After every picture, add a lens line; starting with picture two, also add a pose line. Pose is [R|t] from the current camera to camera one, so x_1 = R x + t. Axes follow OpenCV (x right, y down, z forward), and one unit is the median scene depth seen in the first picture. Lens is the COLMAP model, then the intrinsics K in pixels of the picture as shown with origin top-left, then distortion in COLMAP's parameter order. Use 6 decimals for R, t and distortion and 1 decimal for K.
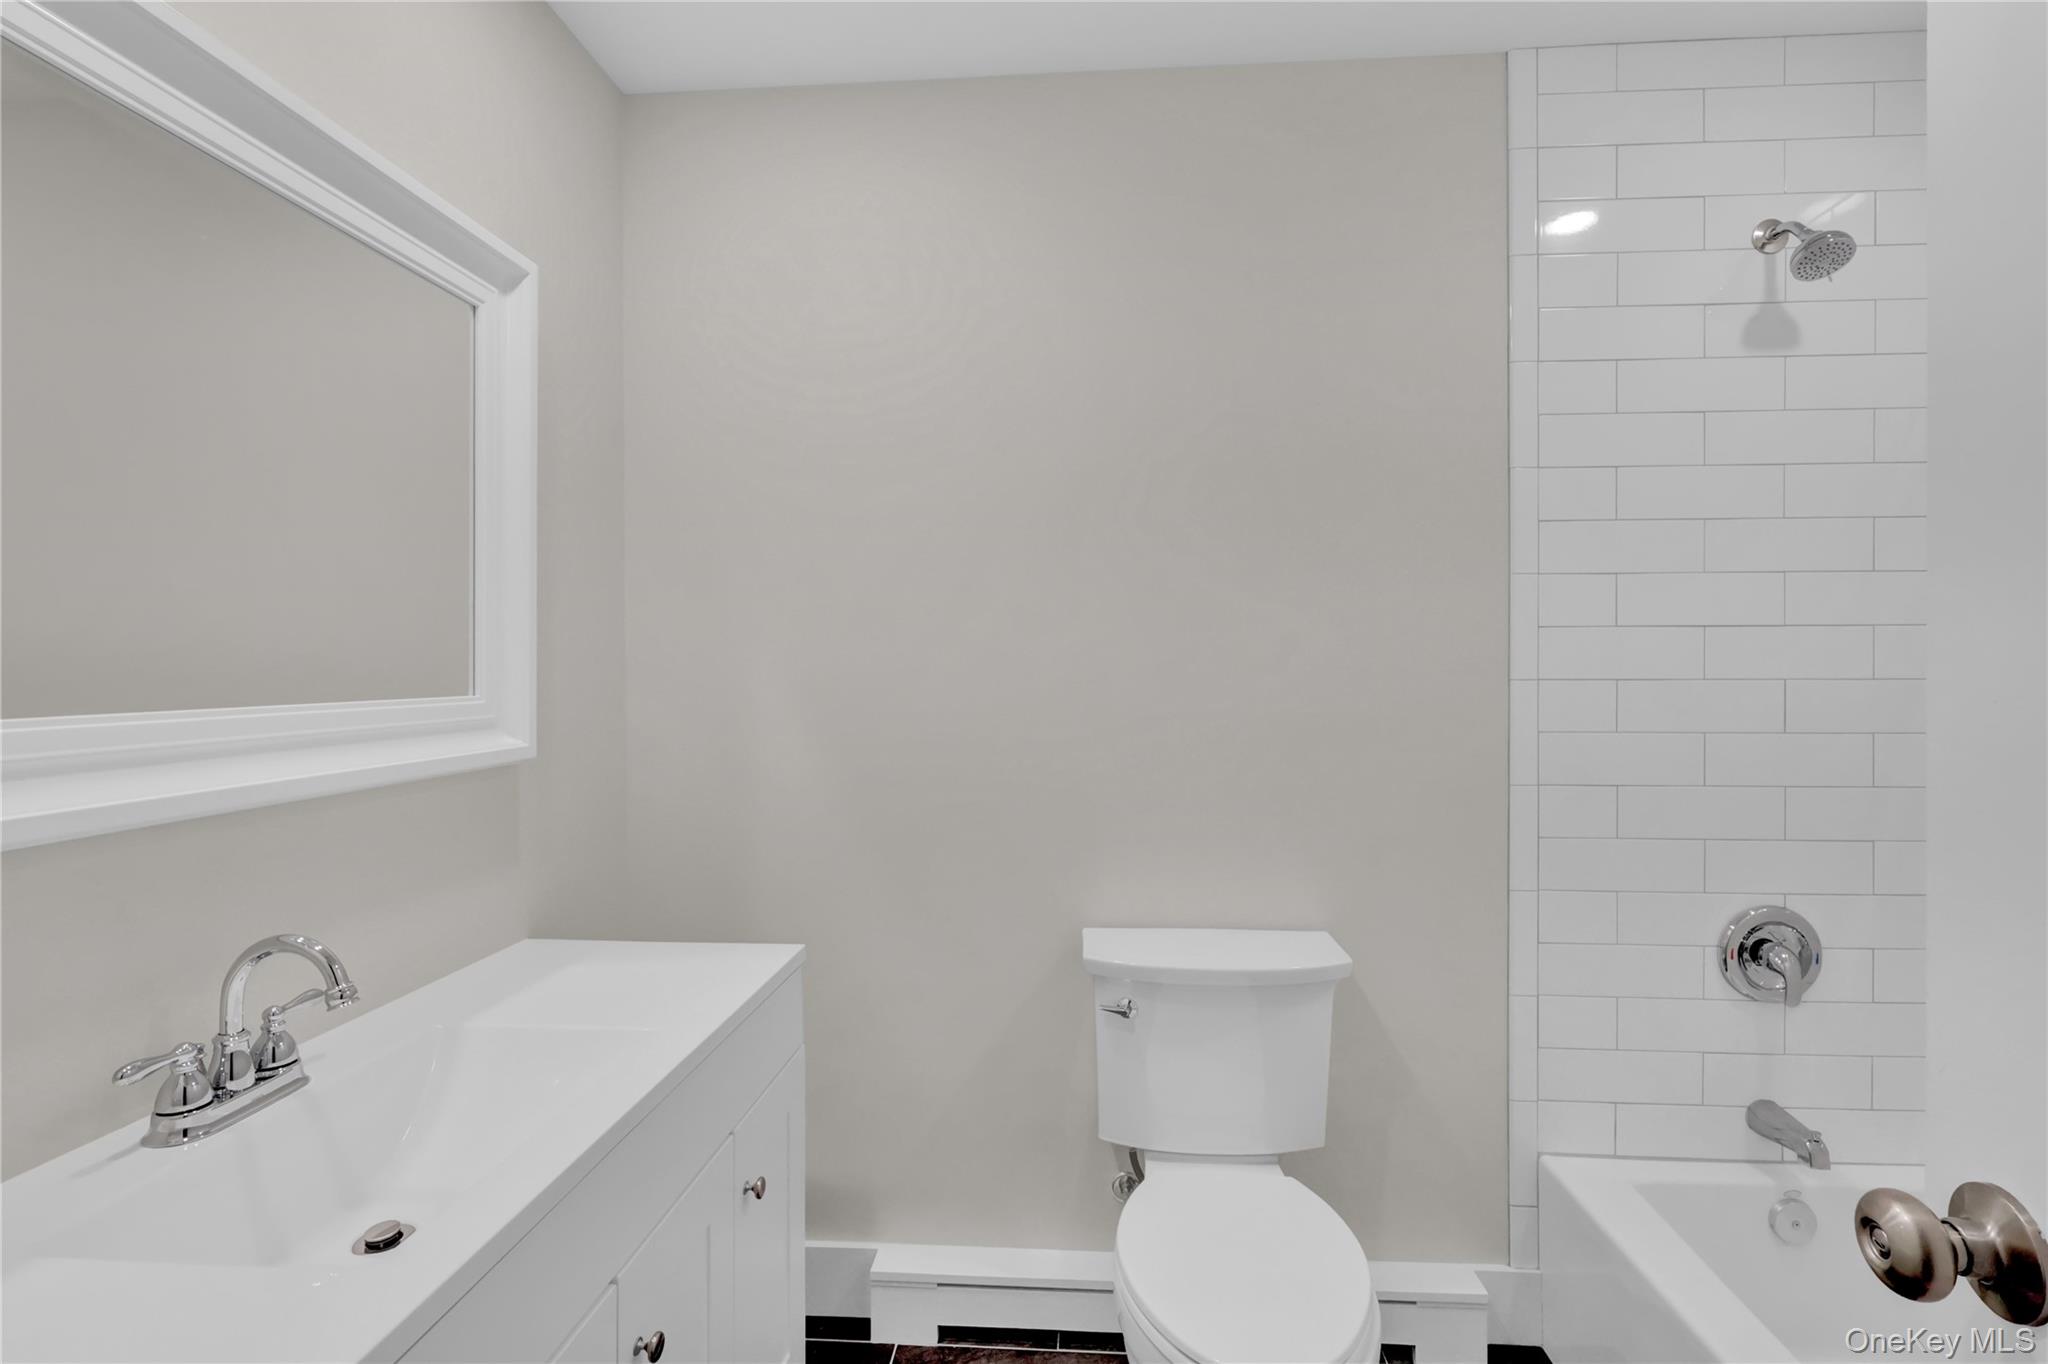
lens RADIAL K [[945.3, 0, 1038.1], [0, 945.3, 679.8], [0, 0, 1]] dist [-0.001547, 0.000018]
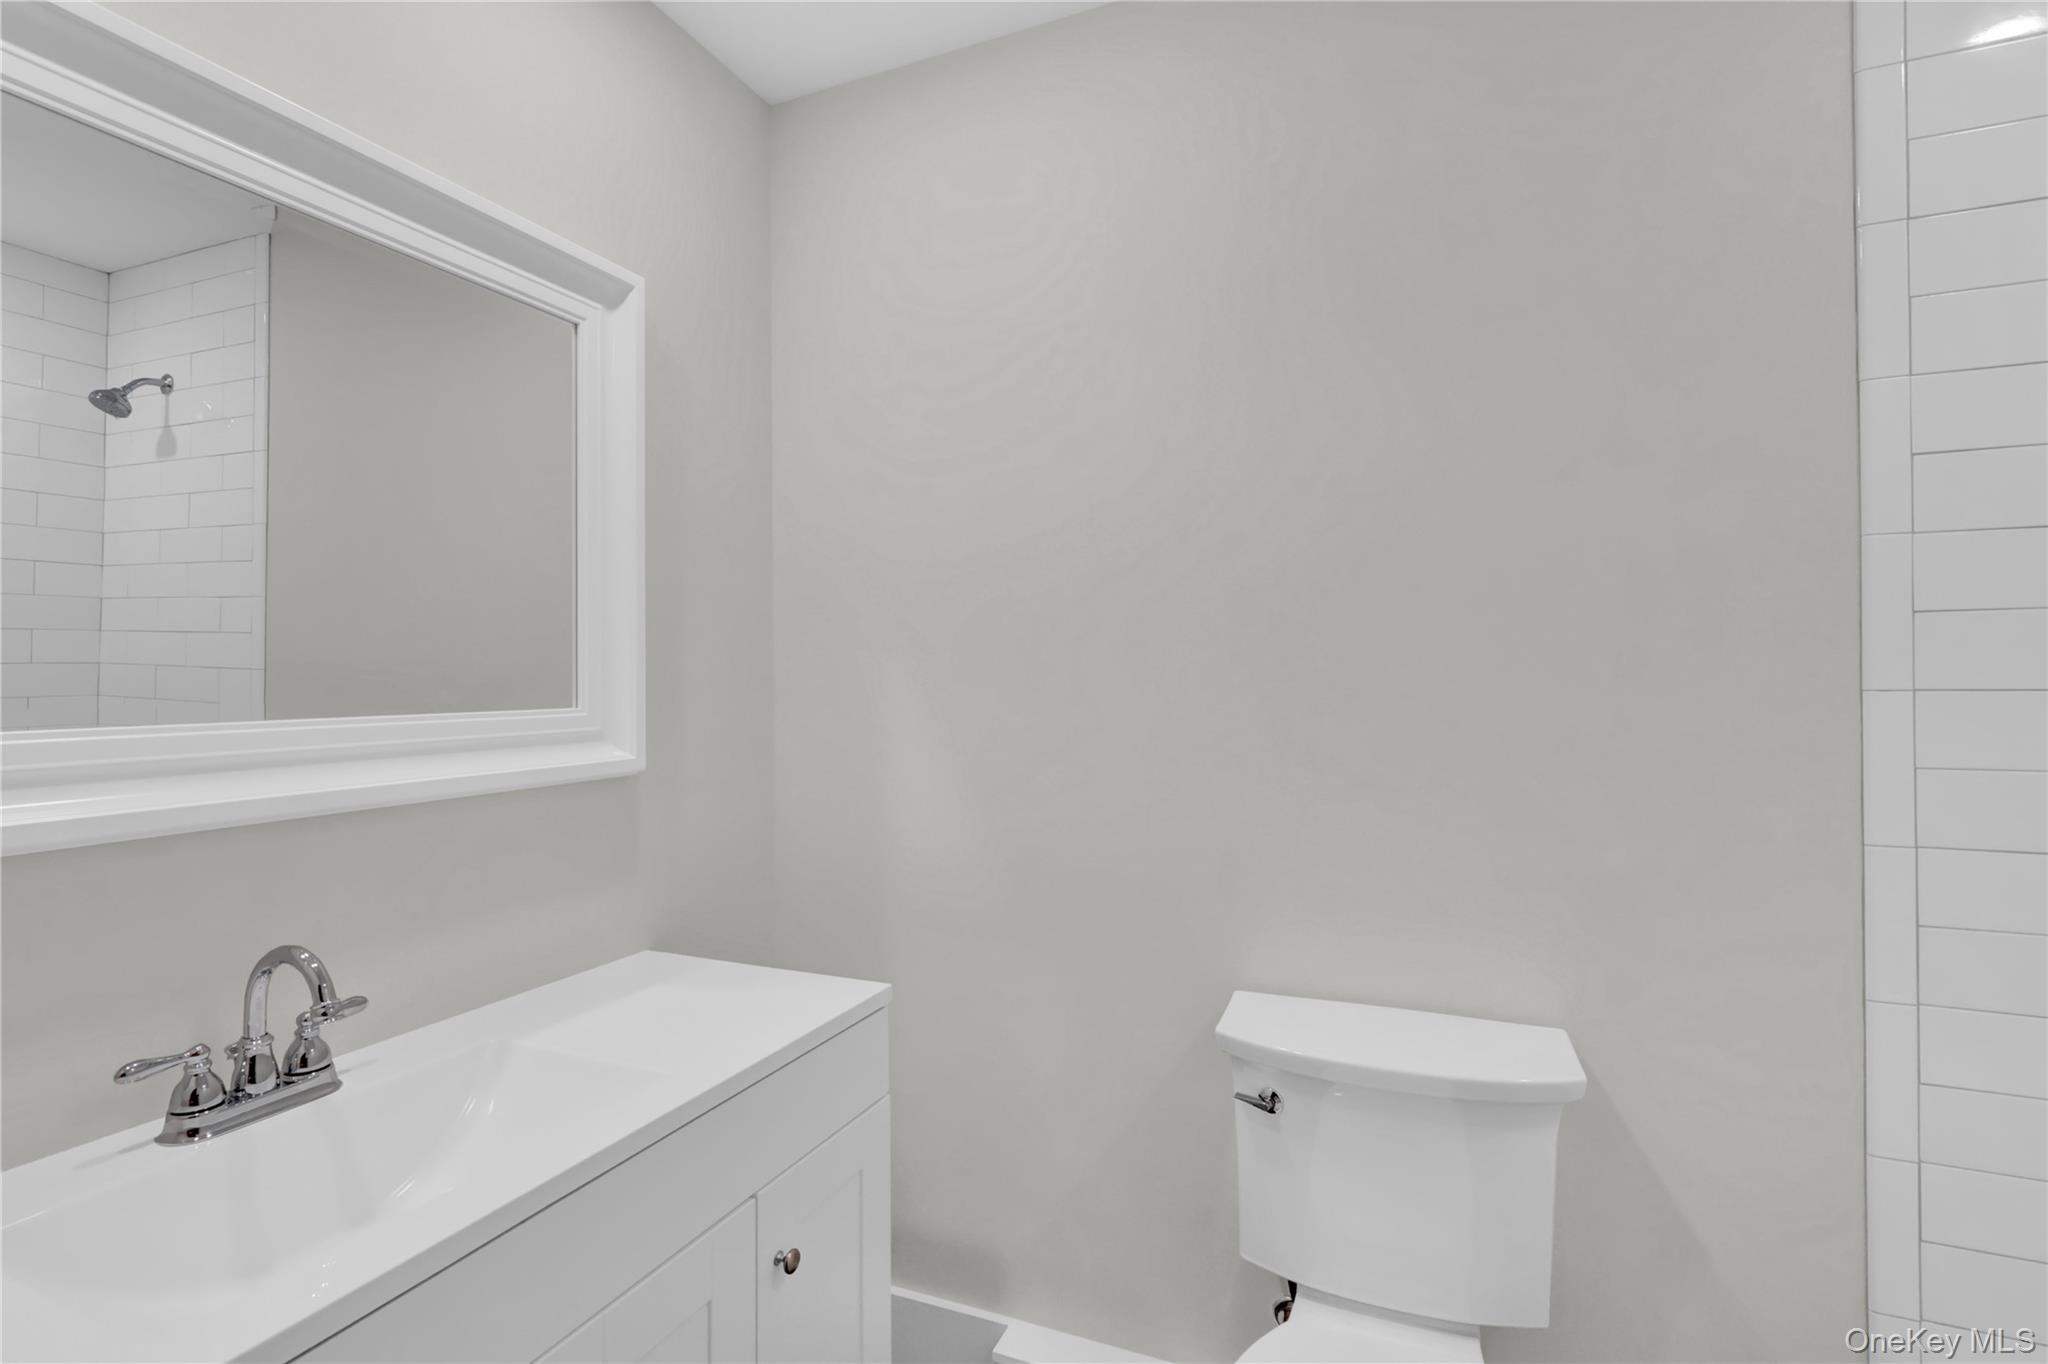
lens RADIAL K [[945.3, 0, 1018.5], [0, 945.3, 681.6], [0, 0, 1]] dist [-0.001547, 0.000018]
pose [[0.945736, -0.004413, -0.324906, 0.202659], [0.001399, 0.999954, -0.009510, -0.001295], [0.324933, 0.008539, 0.945698, 0.222932]]
